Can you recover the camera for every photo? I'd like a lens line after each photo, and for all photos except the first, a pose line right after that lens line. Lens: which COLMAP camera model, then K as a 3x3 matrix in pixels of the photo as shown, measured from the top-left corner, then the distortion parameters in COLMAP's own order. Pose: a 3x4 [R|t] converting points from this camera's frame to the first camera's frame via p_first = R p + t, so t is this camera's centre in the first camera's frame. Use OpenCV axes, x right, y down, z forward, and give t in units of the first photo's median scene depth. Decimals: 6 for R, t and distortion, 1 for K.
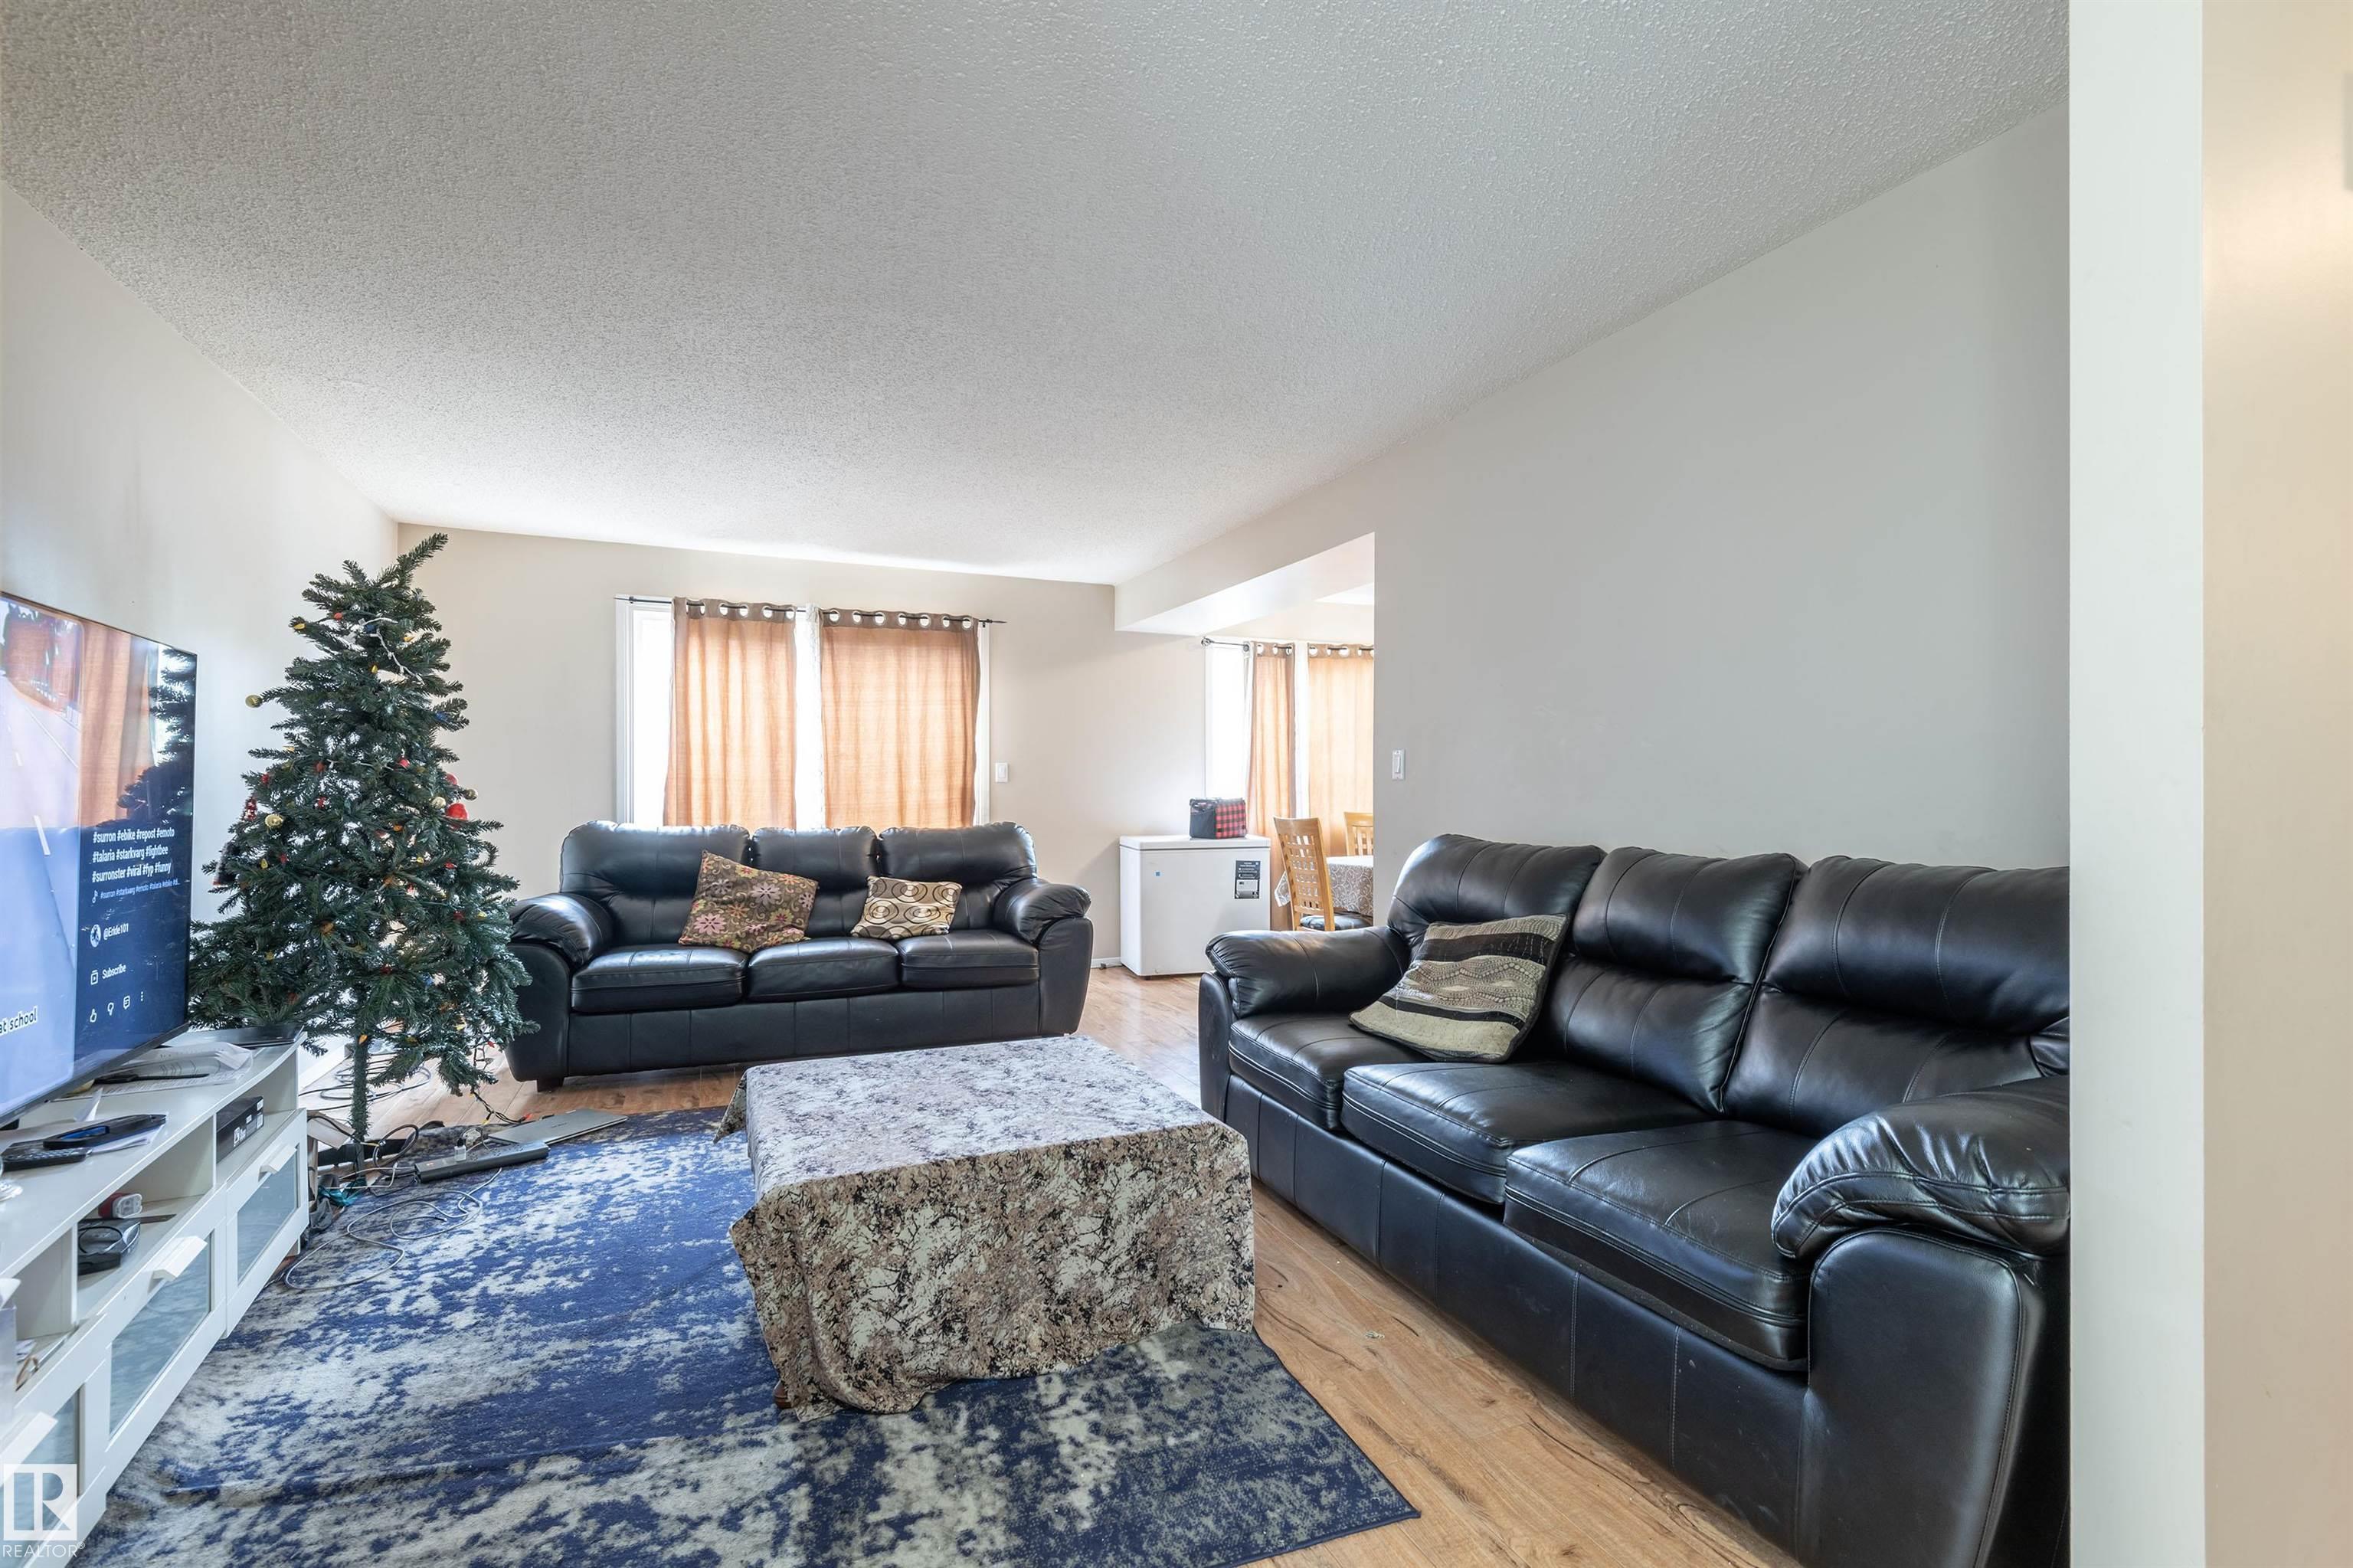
lens RADIAL K [[1059.7, 0, 1176.5], [0, 1059.7, 784.0], [0, 0, 1]] dist [0.043845, -0.023547]
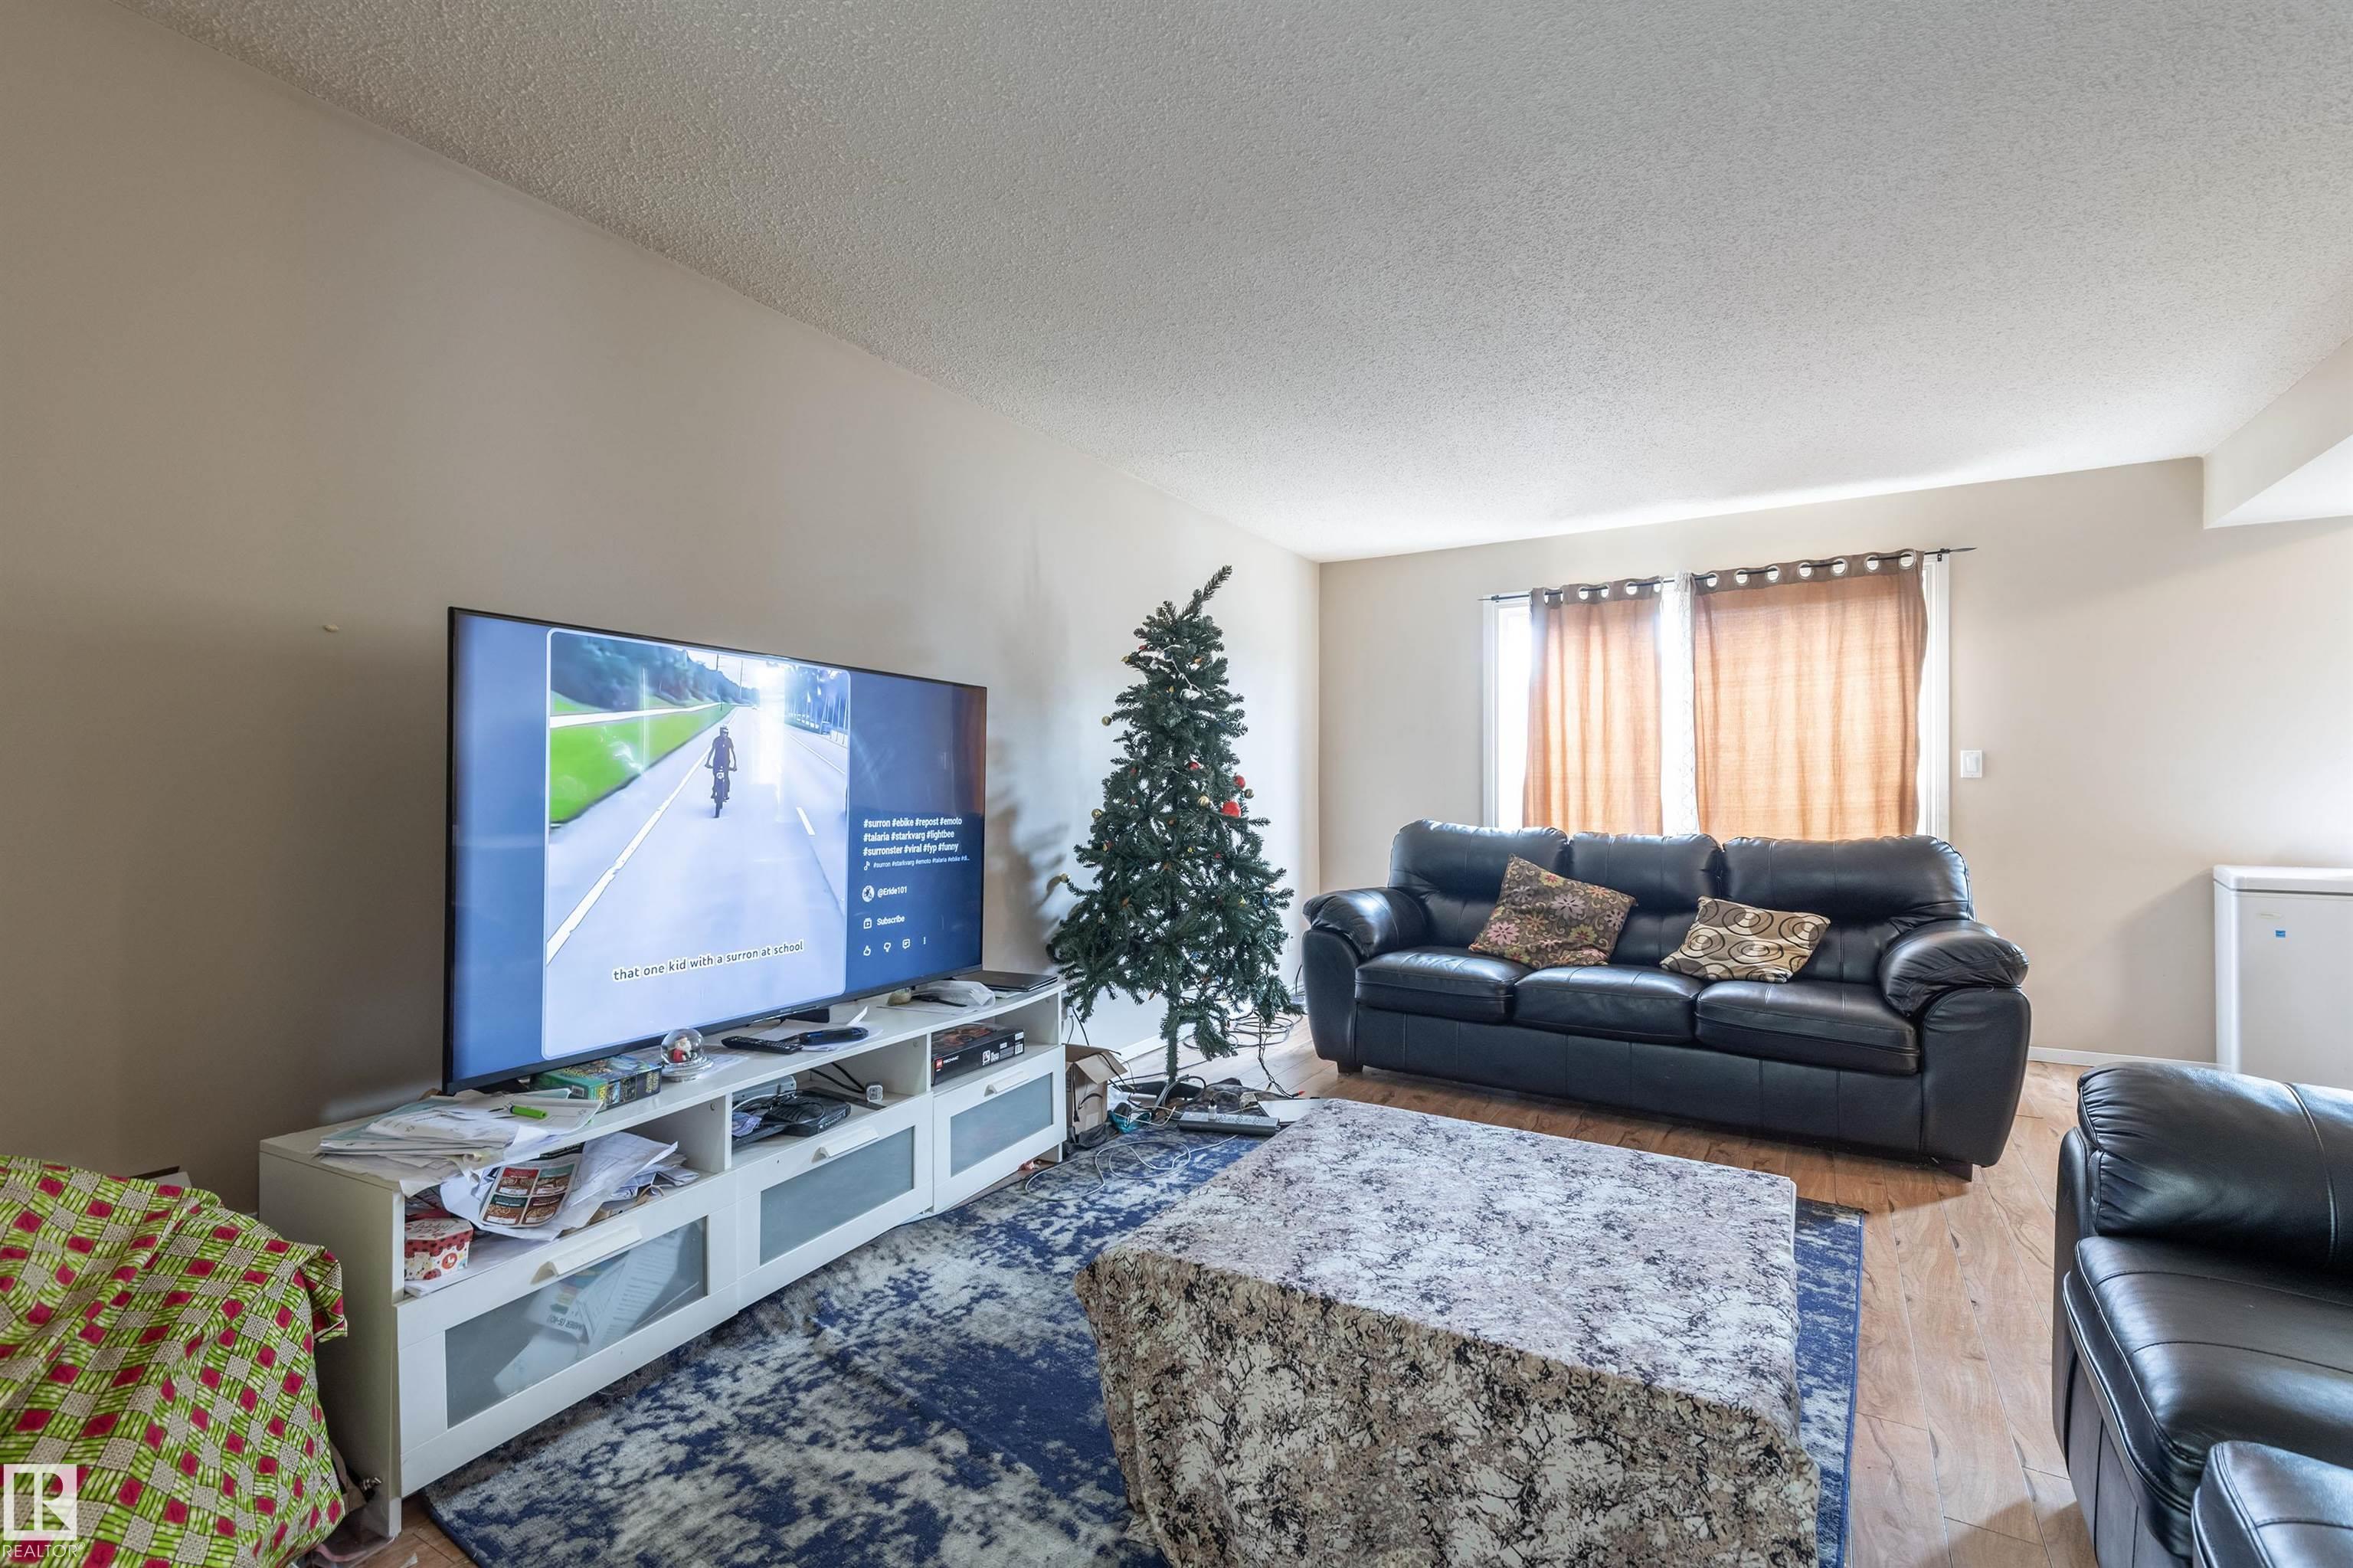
lens RADIAL K [[1059.7, 0, 1176.5], [0, 1059.7, 784.0], [0, 0, 1]] dist [0.043845, -0.023547]
pose [[0.580588, -0.005300, -0.814180, 0.155049], [0.005592, 0.999981, -0.002522, 0.001620], [0.814178, -0.003089, 0.580607, 0.229708]]
